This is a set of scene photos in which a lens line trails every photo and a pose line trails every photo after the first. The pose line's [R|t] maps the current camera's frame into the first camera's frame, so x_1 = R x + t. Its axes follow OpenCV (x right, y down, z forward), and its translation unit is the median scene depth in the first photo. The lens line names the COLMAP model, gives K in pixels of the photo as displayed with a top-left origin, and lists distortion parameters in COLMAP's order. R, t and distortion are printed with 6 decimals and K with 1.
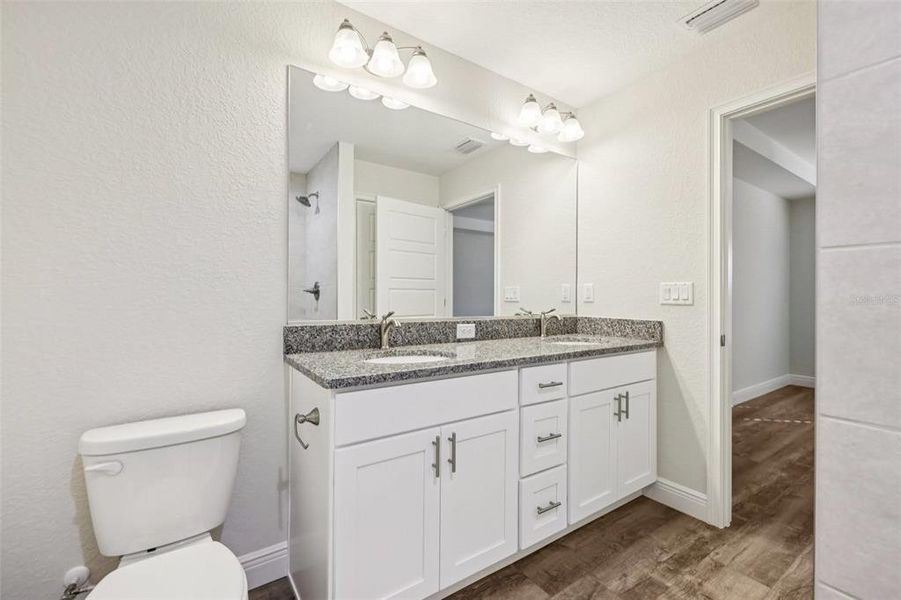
lens RADIAL K [[387.0, 0, 454.6], [0, 387.0, 295.3], [0, 0, 1]] dist [-0.003809, -0.000200]
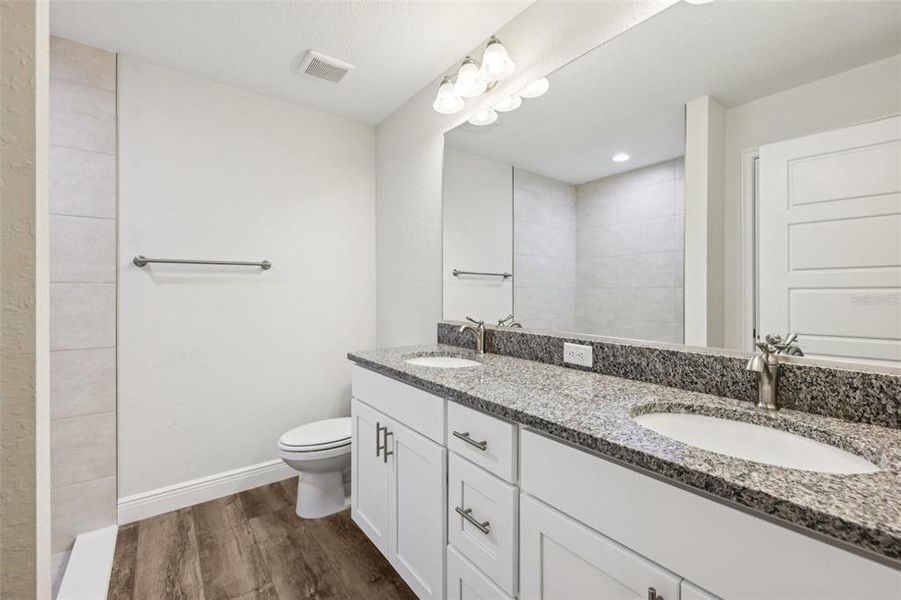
lens RADIAL K [[387.0, 0, 452.5], [0, 387.0, 298.3], [0, 0, 1]] dist [-0.003809, -0.000200]
pose [[0.023189, 0.006561, -0.999710, 0.767990], [0.000483, 0.999978, 0.006574, -0.014290], [0.999731, -0.000635, 0.023185, 0.807206]]
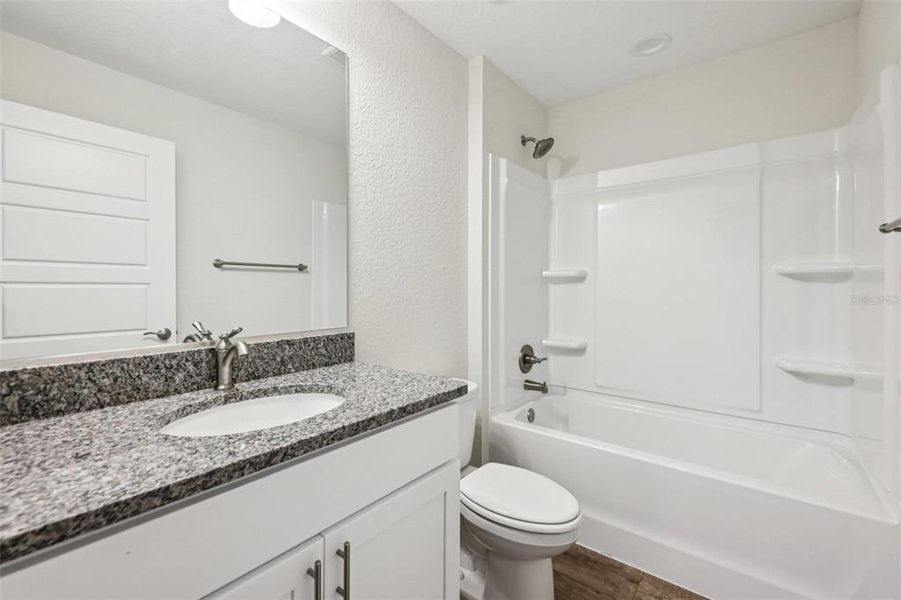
lens RADIAL K [[381.5, 0, 446.7], [0, 381.5, 299.0], [0, 0, 1]] dist [0.015533, 0.000172]
pose [[0.961488, -0.002169, 0.274840, -0.010870], [0.000192, 0.999974, 0.007220, -0.006332], [-0.274848, -0.006889, 0.961463, 0.286696]]
